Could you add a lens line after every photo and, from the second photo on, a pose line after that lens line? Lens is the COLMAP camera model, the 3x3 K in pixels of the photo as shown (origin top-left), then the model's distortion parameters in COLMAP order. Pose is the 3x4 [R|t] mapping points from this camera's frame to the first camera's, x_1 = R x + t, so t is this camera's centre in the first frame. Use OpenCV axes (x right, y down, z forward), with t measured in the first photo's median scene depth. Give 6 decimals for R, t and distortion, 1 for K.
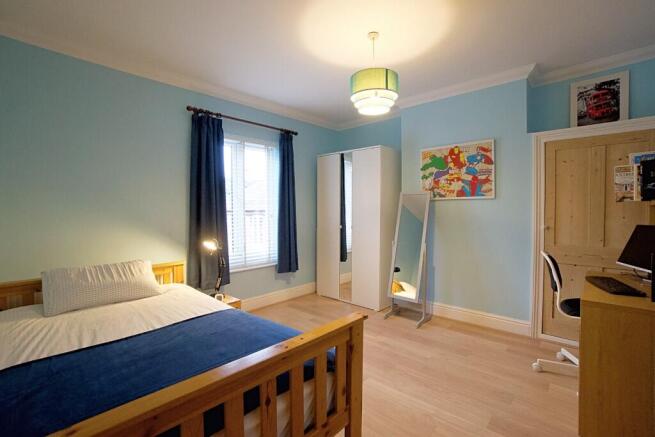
lens RADIAL K [[294.2, 0, 327.1], [0, 294.2, 213.1], [0, 0, 1]] dist [-0.063418, 0.025470]
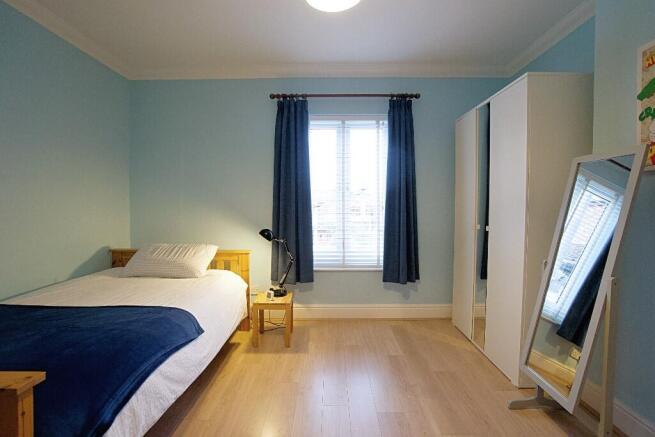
lens RADIAL K [[294.2, 0, 327.1], [0, 294.2, 213.1], [0, 0, 1]] dist [-0.063418, 0.025470]
pose [[0.666891, 0.029235, -0.744582, 0.365292], [-0.013604, 0.999541, 0.027062, 0.004230], [0.745031, -0.007918, 0.666983, 0.437649]]
